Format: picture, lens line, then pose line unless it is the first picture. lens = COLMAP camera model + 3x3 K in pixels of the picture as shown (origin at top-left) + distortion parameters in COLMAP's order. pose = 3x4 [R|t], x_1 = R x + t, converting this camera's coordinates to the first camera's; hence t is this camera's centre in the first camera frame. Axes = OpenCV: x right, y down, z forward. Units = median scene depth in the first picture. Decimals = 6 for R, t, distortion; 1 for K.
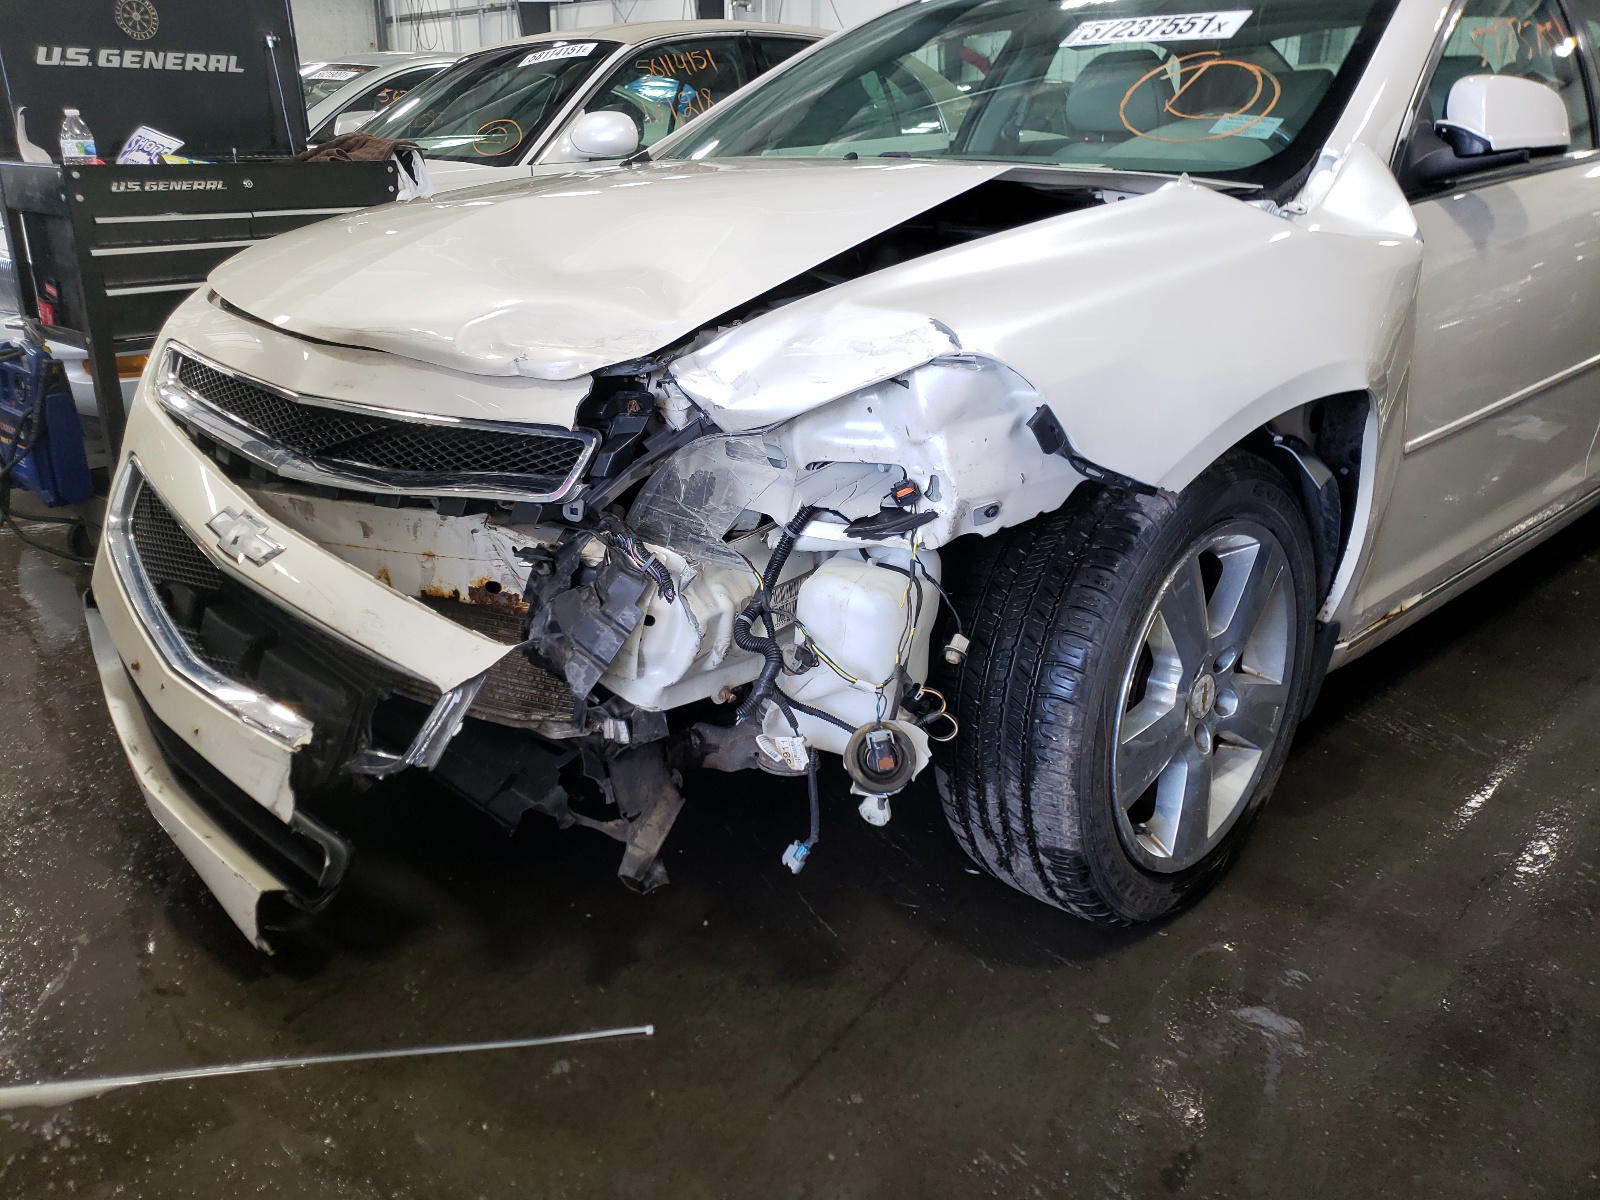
lens RADIAL K [[1206.7, 0, 800.0], [0, 1206.7, 600.0], [0, 0, 1]] dist [0.015280, -0.006049]
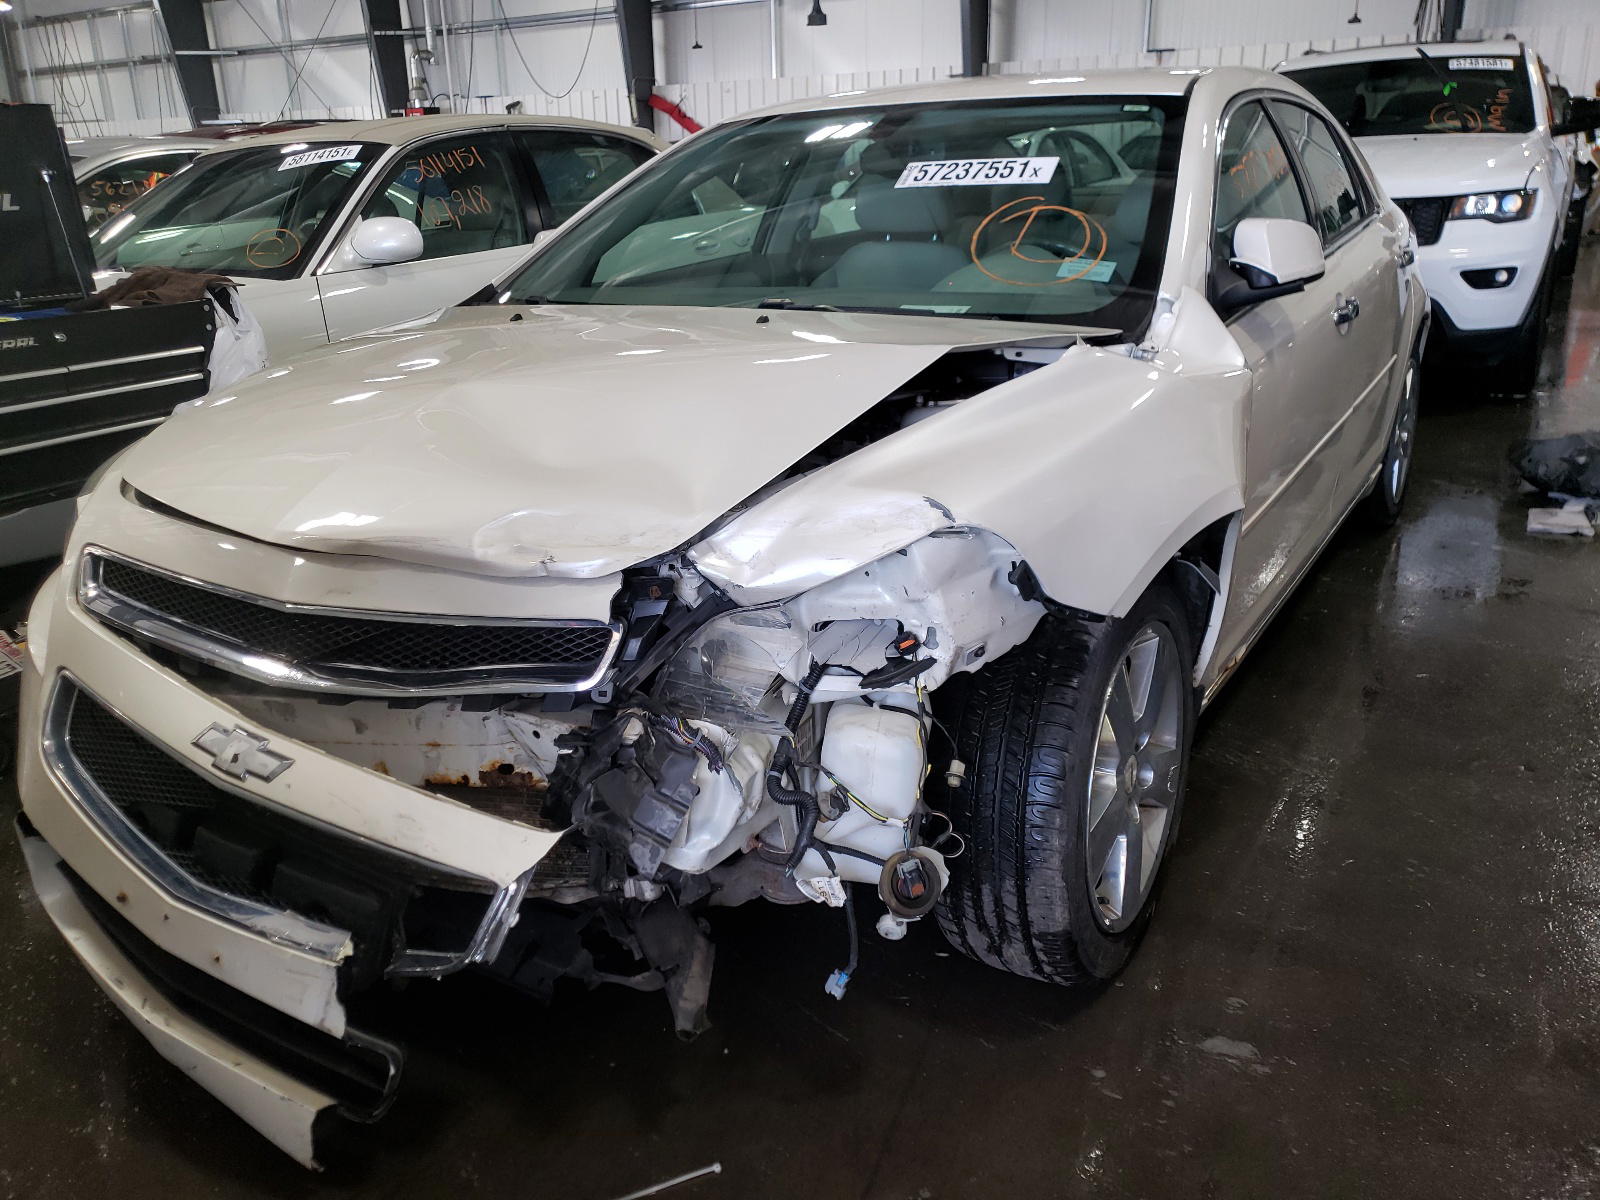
lens RADIAL K [[1216.4, 0, 800.0], [0, 1216.4, 600.0], [0, 0, 1]] dist [-0.004338, 0.002747]
pose [[0.968035, -0.105403, 0.227595, -0.243644], [0.110748, 0.993790, -0.010804, -0.120217], [-0.225043, 0.035664, 0.973696, -0.071616]]
